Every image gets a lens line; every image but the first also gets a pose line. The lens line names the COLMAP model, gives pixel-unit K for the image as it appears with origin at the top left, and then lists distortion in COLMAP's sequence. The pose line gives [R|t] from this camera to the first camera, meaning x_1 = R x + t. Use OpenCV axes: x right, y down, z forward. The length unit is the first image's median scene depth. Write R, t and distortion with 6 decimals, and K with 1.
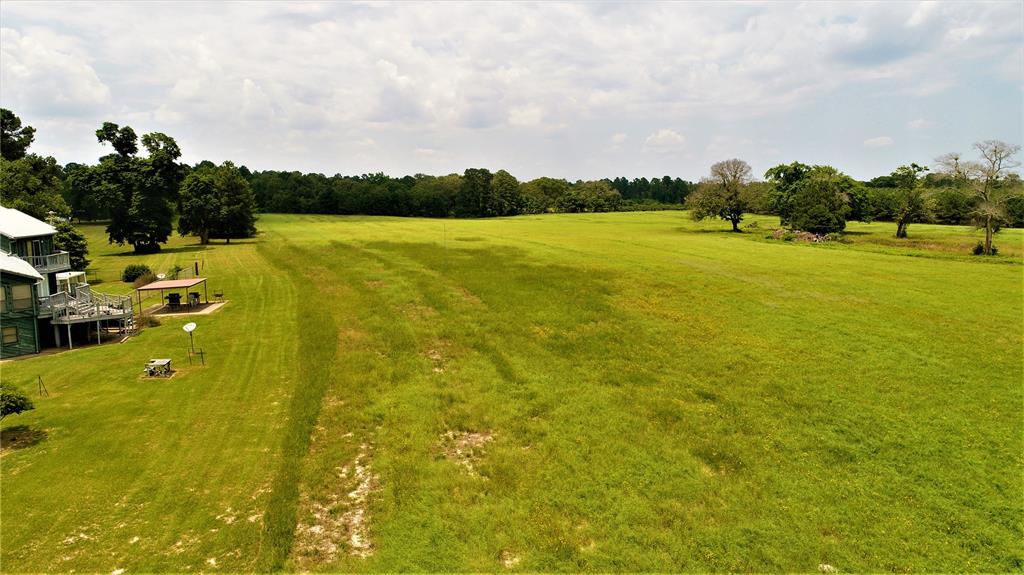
lens RADIAL K [[685.4, 0, 514.4], [0, 685.4, 289.9], [0, 0, 1]] dist [-0.001394, 0.002225]
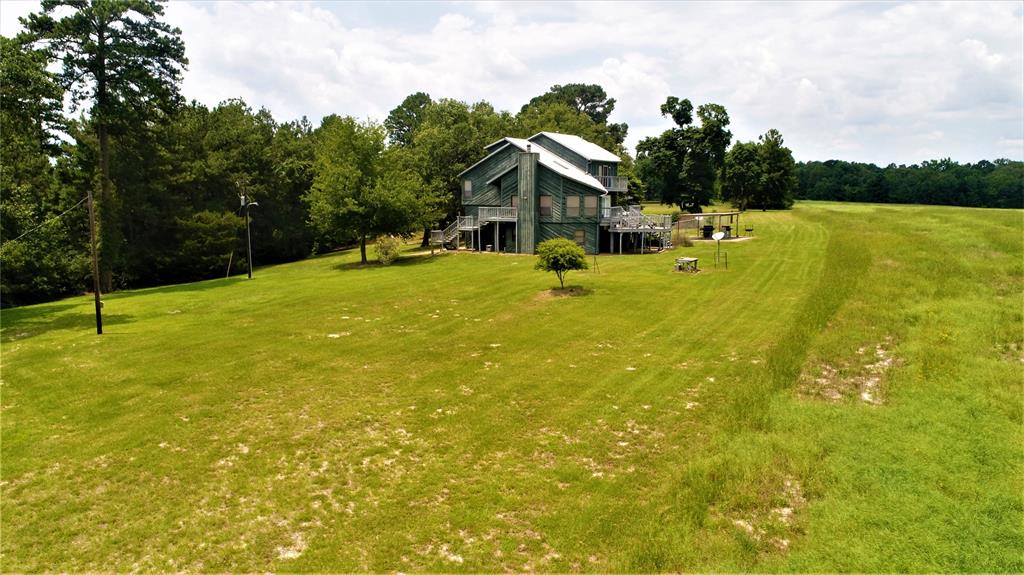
lens RADIAL K [[685.4, 0, 514.4], [0, 685.4, 289.9], [0, 0, 1]] dist [-0.001394, 0.002225]
pose [[0.734315, 0.097641, -0.671750, 0.005632], [-0.093976, 0.994694, 0.041854, 0.106793], [0.672272, 0.032395, 0.739595, 0.021440]]
